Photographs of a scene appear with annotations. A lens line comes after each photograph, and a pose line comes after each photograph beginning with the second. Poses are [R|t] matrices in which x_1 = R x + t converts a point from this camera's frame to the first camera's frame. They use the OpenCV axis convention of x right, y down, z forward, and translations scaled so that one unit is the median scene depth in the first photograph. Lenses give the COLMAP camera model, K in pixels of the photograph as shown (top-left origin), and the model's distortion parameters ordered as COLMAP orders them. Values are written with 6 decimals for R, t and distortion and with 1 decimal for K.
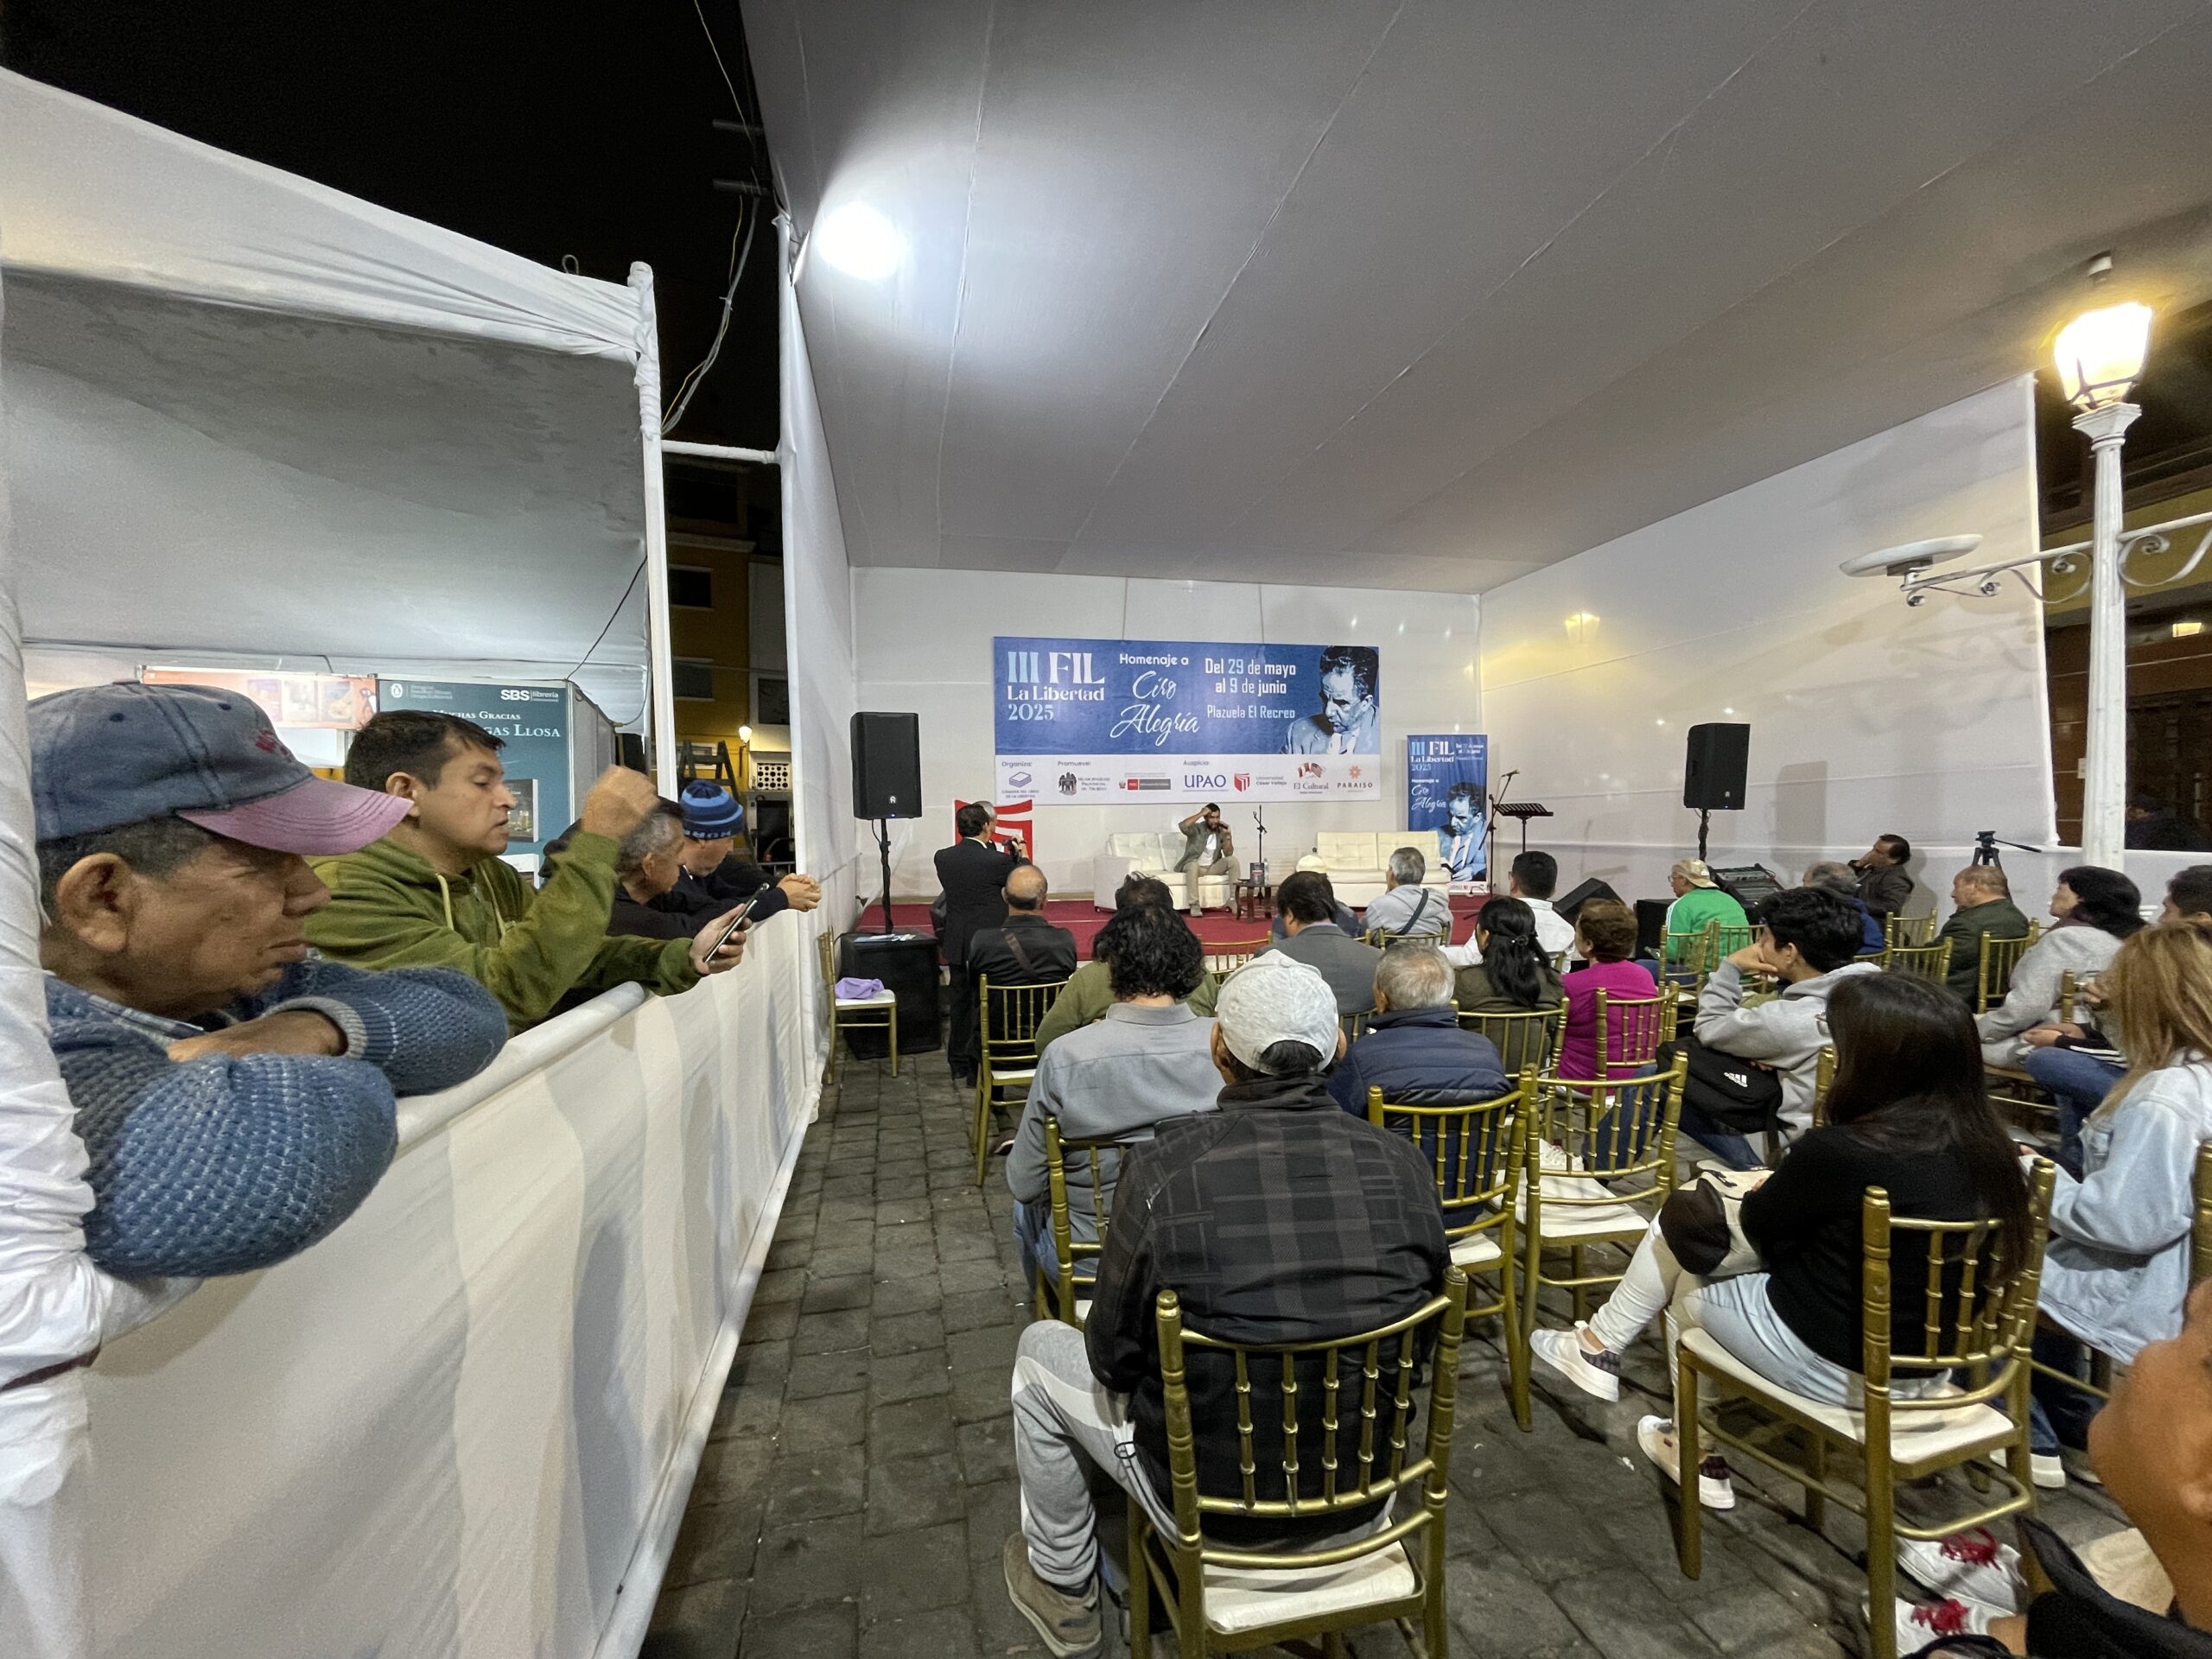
lens RADIAL K [[891.2, 0, 1105.2], [0, 891.2, 828.9], [0, 0, 1]] dist [-0.000536, -0.000067]
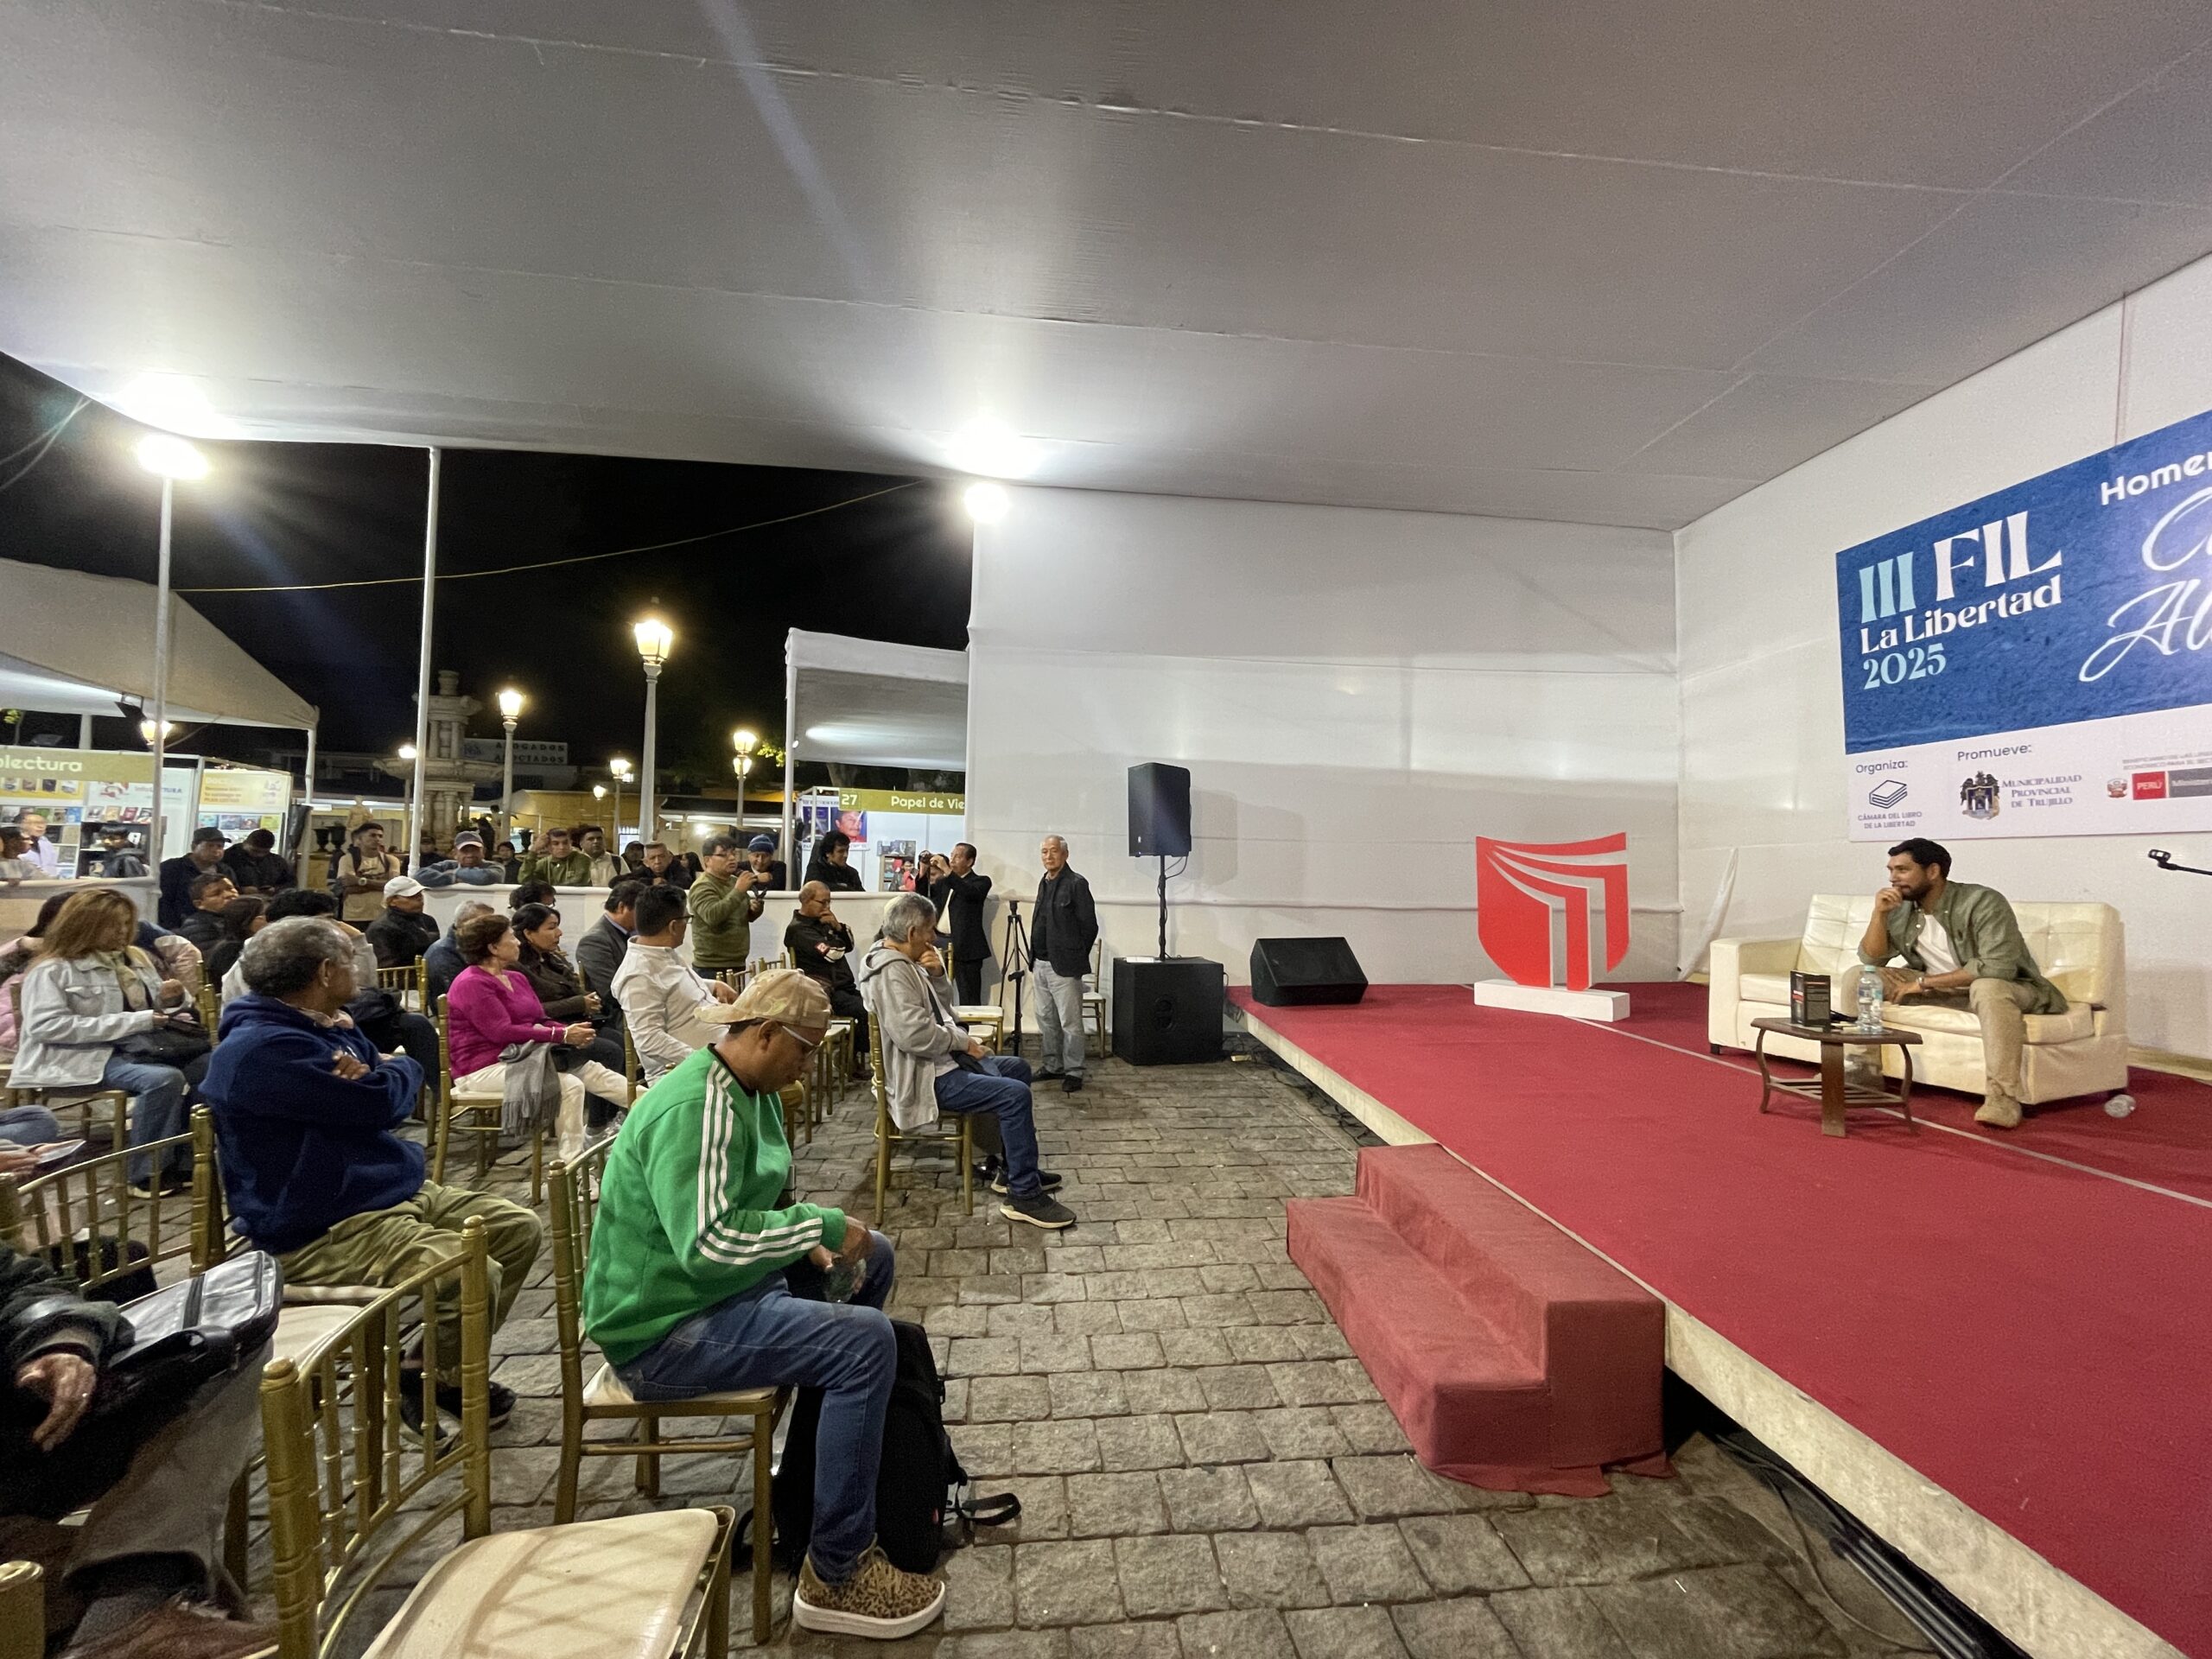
lens RADIAL K [[891.2, 0, 1107.6], [0, 891.2, 830.5], [0, 0, 1]] dist [-0.000536, -0.000067]
pose [[-0.122554, -0.022651, -0.992203, 0.501537], [-0.022461, 0.999547, -0.020044, -0.011248], [0.992208, 0.019829, -0.123008, 0.591883]]
